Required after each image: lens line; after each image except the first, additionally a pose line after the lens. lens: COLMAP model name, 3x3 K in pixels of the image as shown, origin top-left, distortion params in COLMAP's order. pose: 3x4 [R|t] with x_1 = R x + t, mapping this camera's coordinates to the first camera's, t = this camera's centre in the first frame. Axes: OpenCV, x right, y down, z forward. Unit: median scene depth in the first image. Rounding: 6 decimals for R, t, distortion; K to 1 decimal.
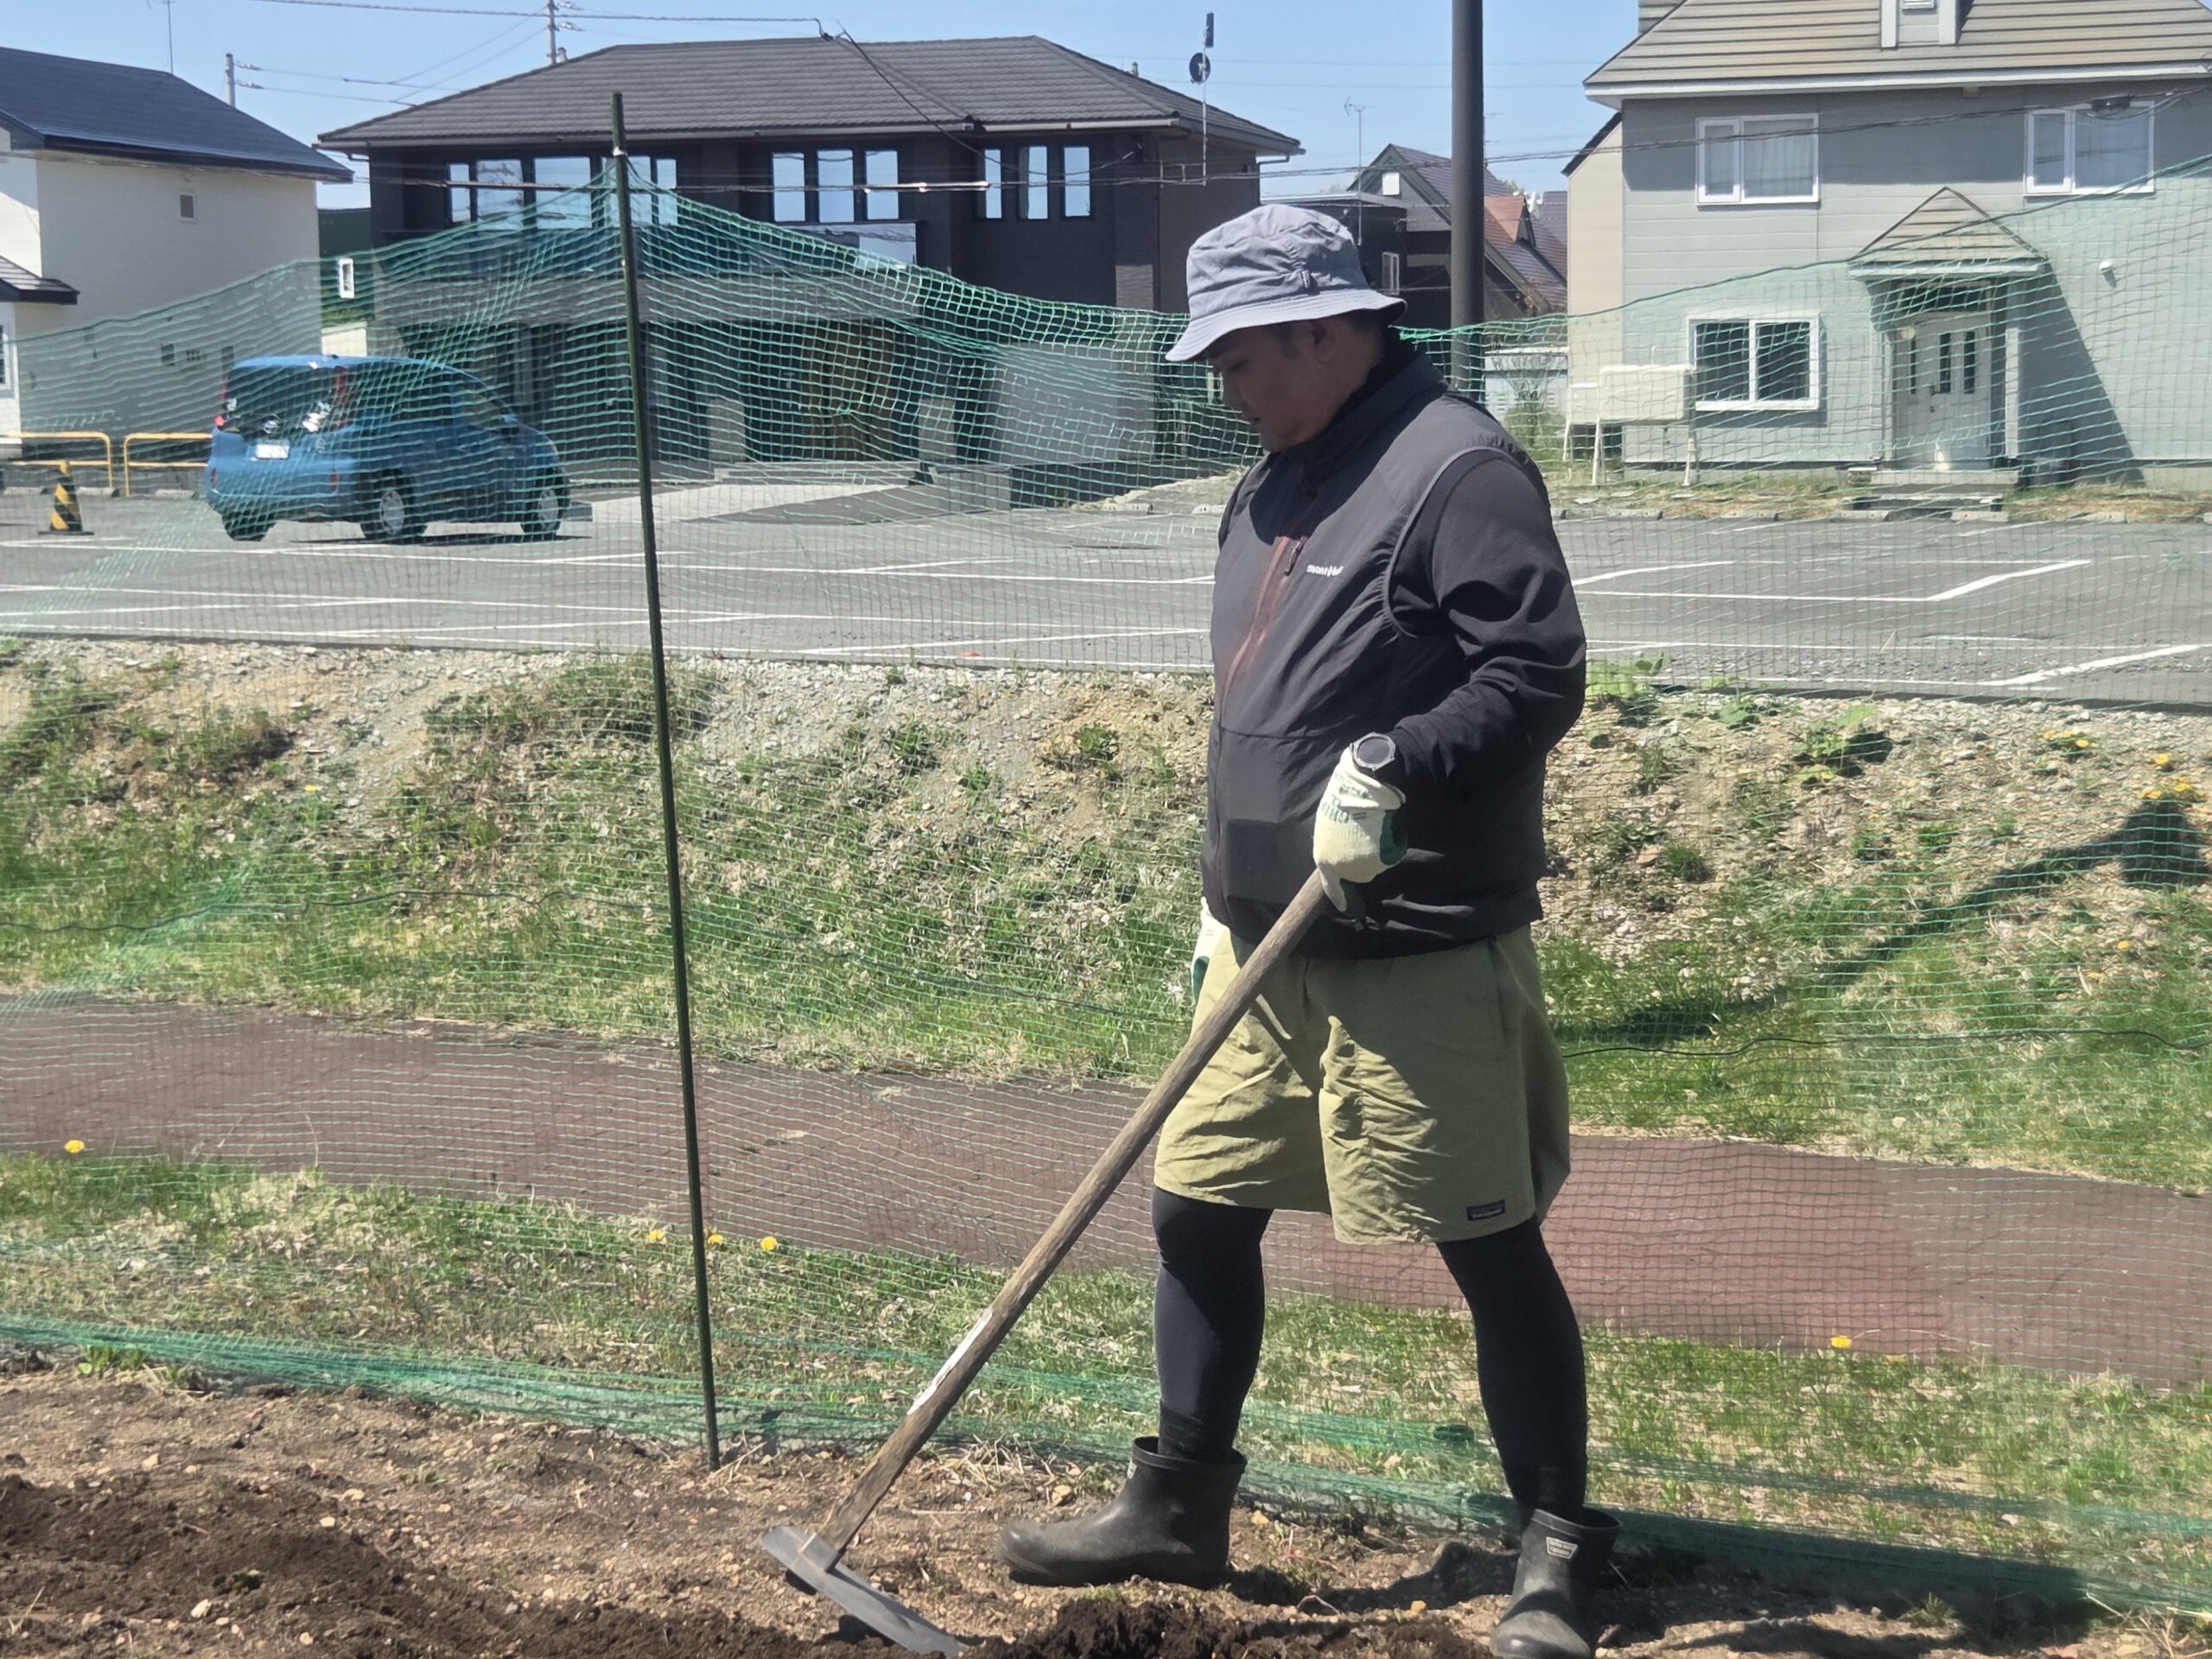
lens RADIAL K [[4093.5, 0, 1088.1], [0, 4093.5, 832.6], [0, 0, 1]] dist [0.061007, 0.000000]
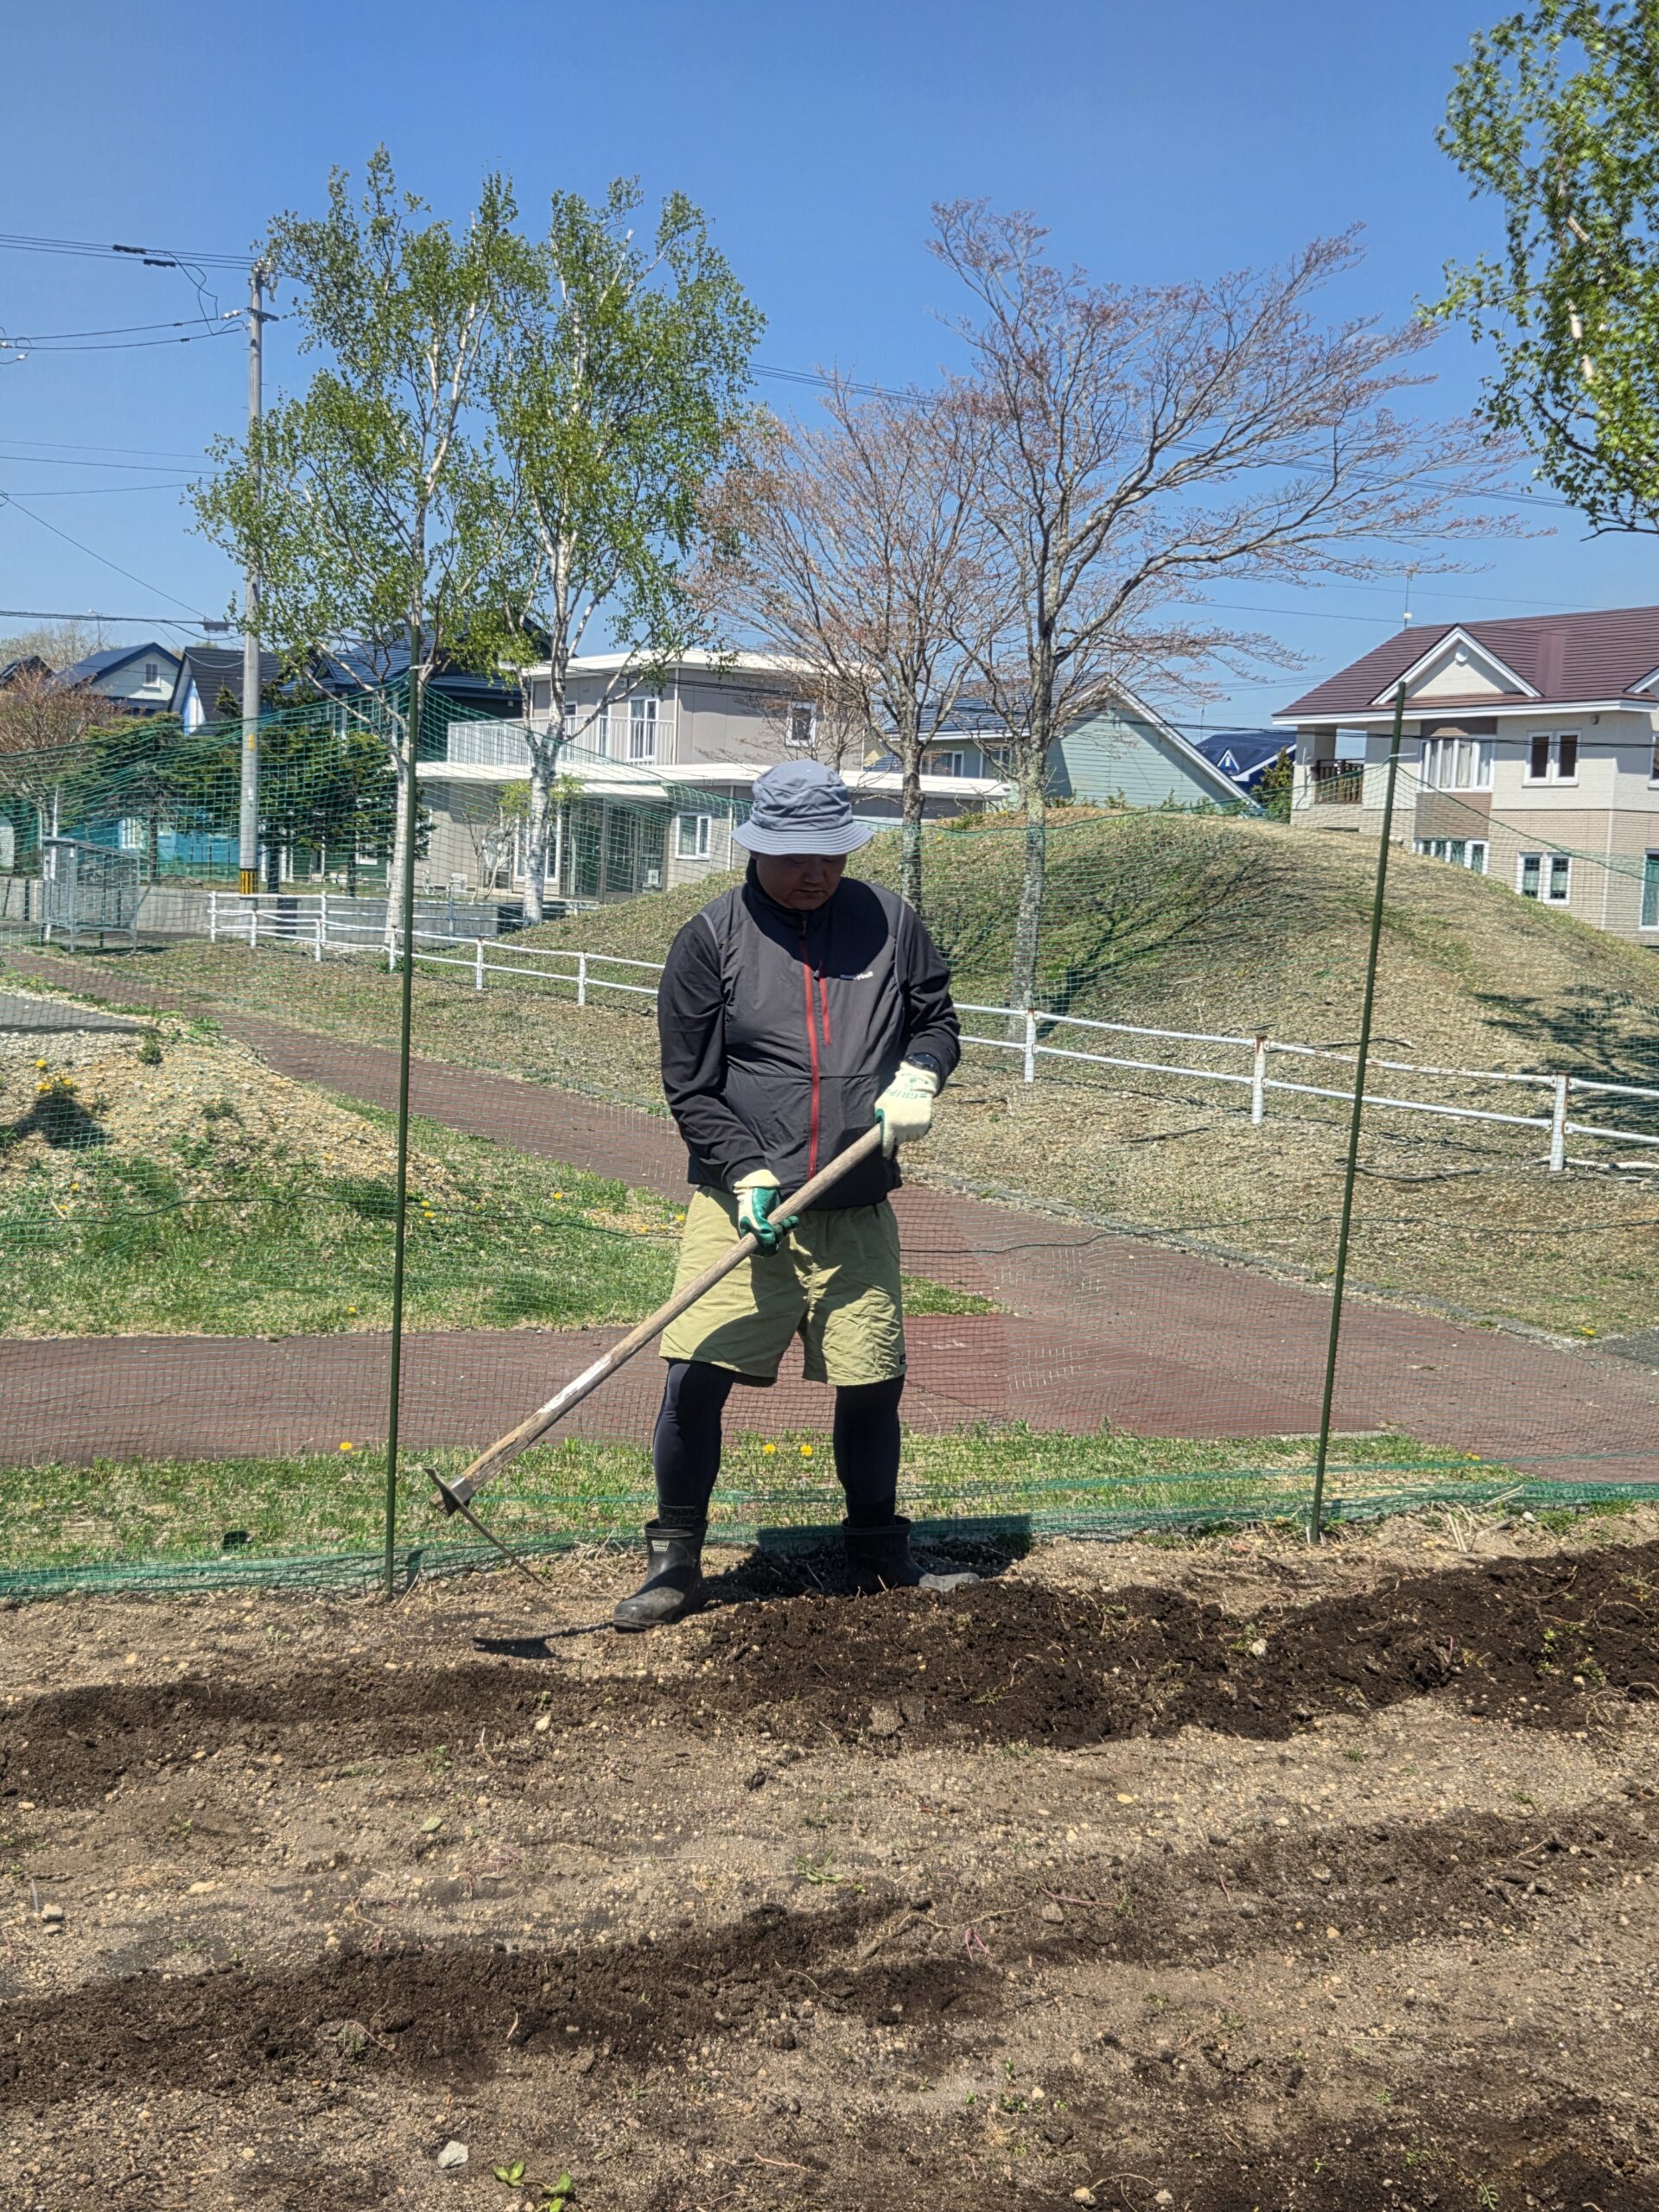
lens RADIAL K [[2722.6, 0, 812.9], [0, 2722.6, 1111.4], [0, 0, 1]] dist [0.059041, 0.000000]
pose [[0.646489, -0.031625, 0.762268, -0.136701], [0.026406, 0.999469, 0.019070, -0.005028], [-0.762466, 0.007800, 0.646981, 0.053427]]
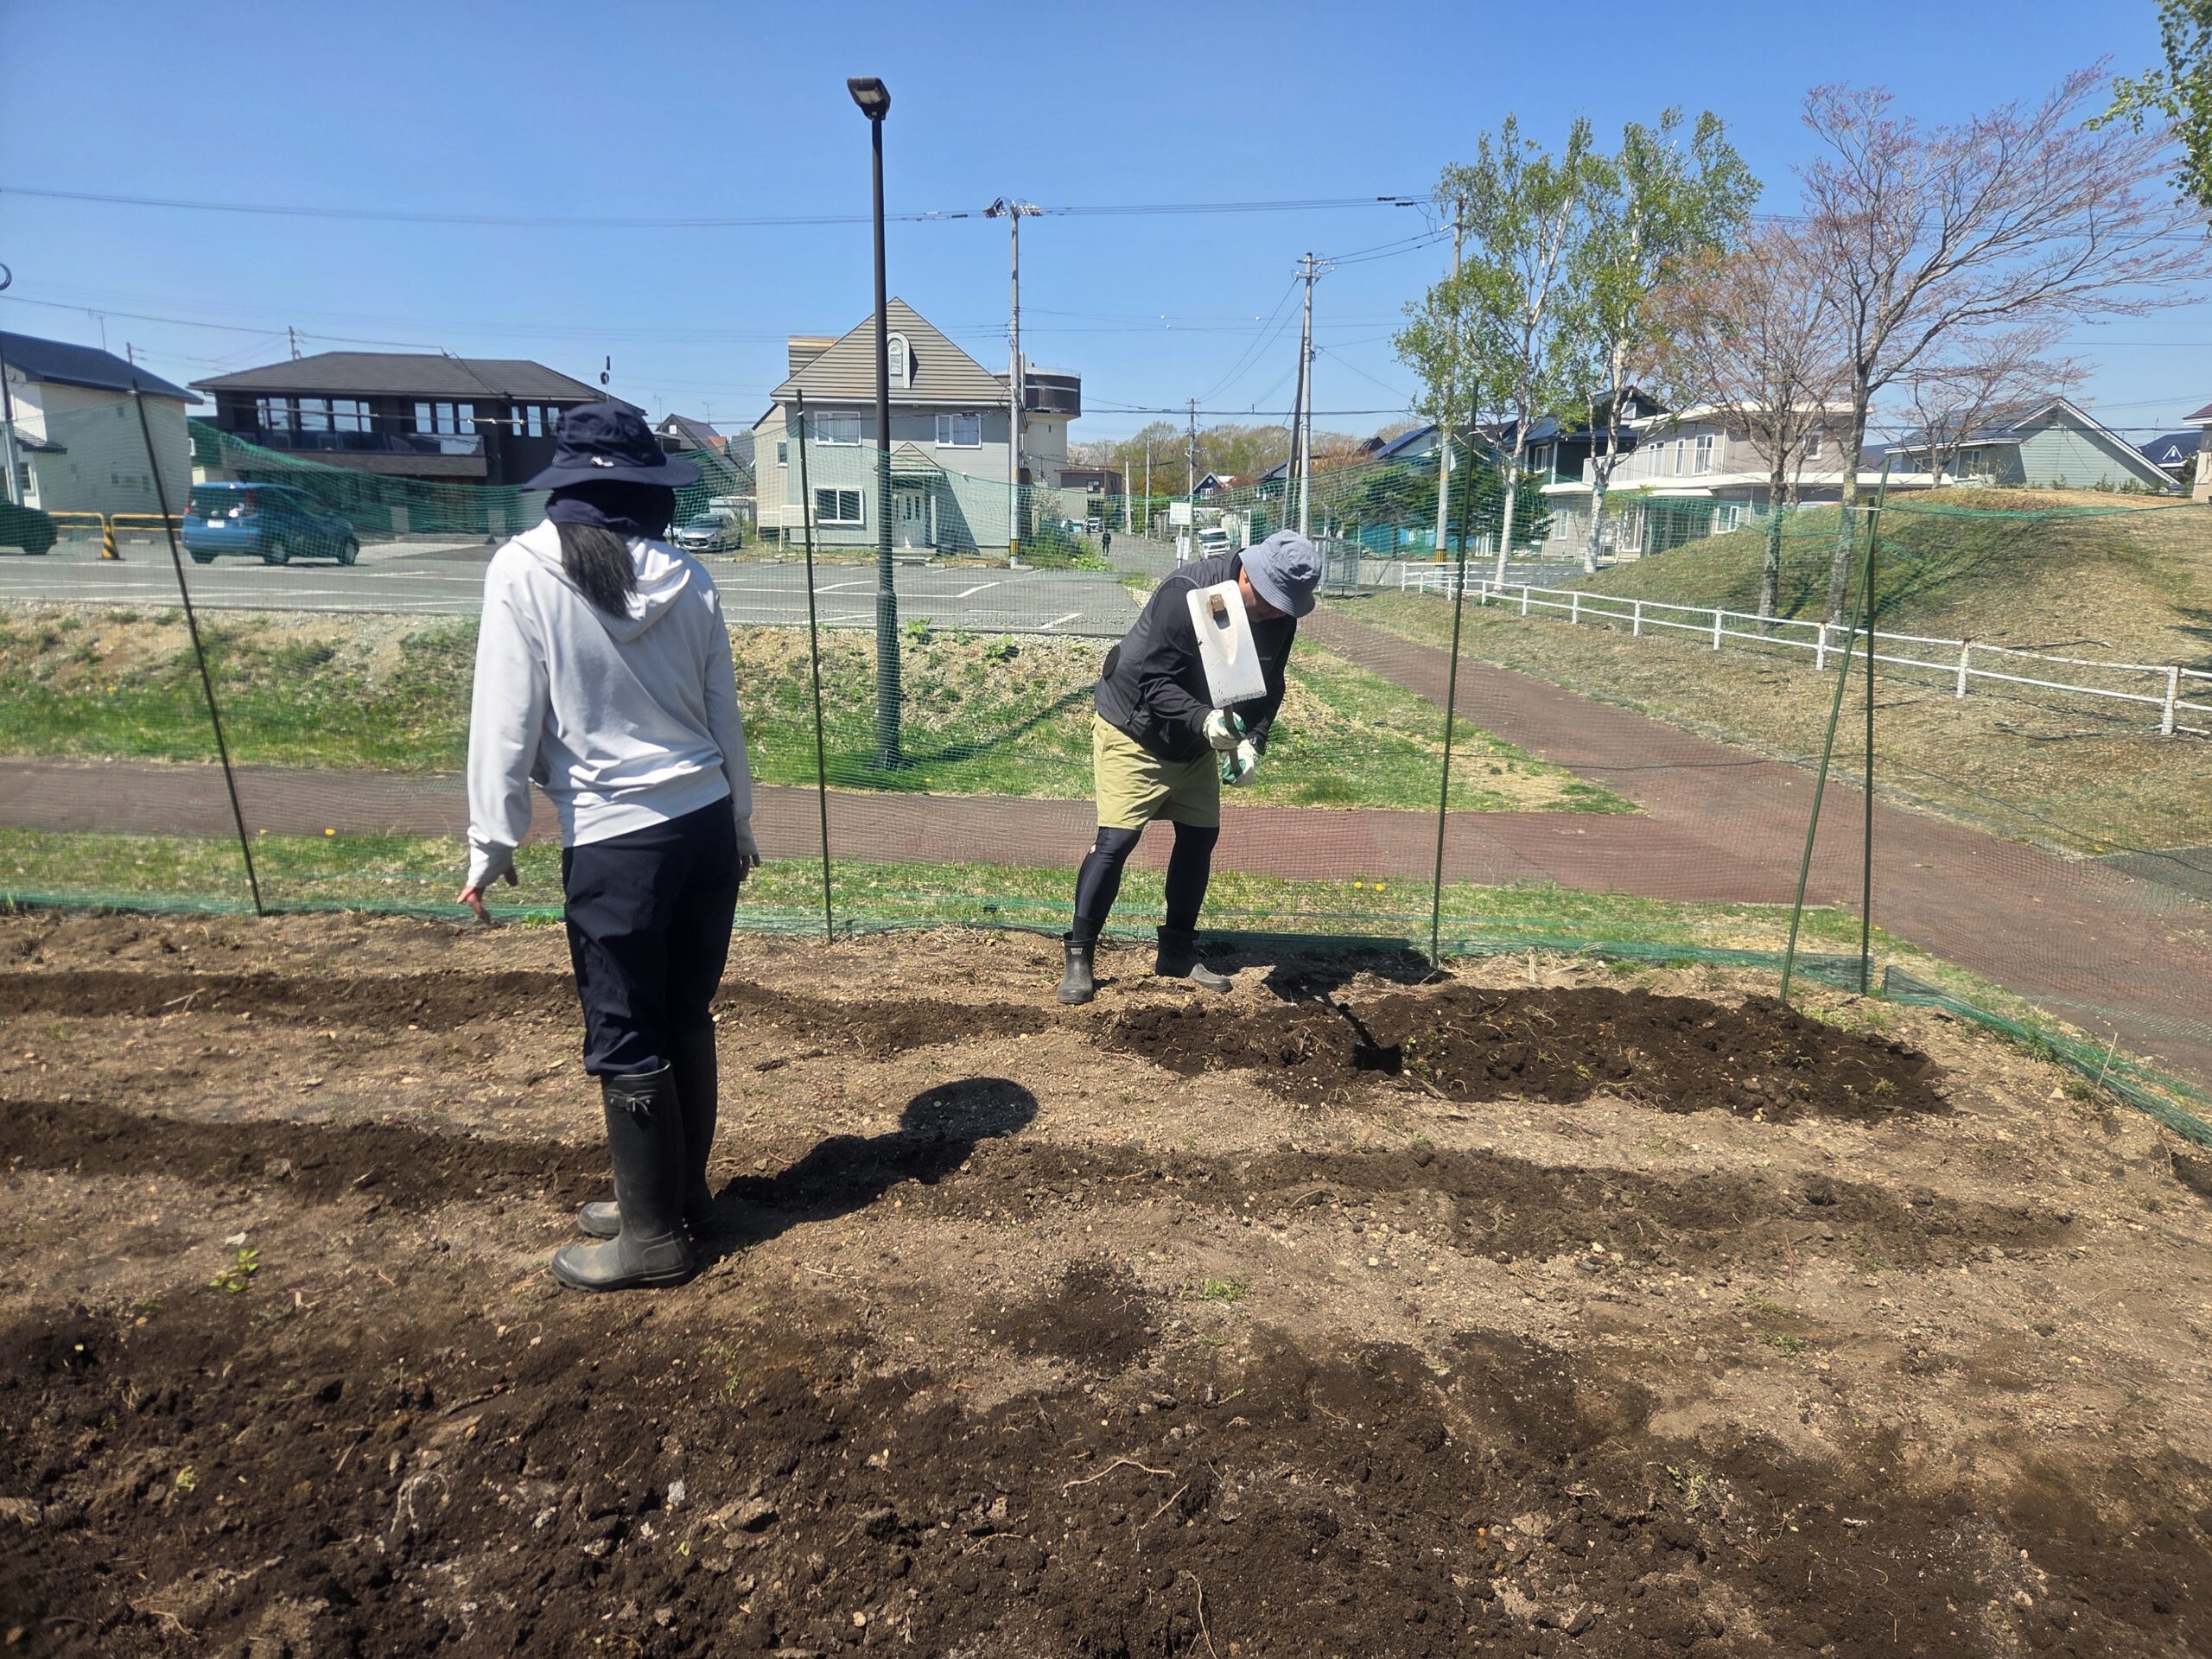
lens RADIAL K [[1478.0, 0, 1127.8], [0, 1478.0, 820.3], [0, 0, 1]] dist [0.059395, -0.038021]
pose [[0.923176, -0.054558, 0.380487, -0.057707], [0.018250, 0.994981, 0.098390, -0.001979], [-0.383945, -0.083887, 0.919538, 0.018711]]
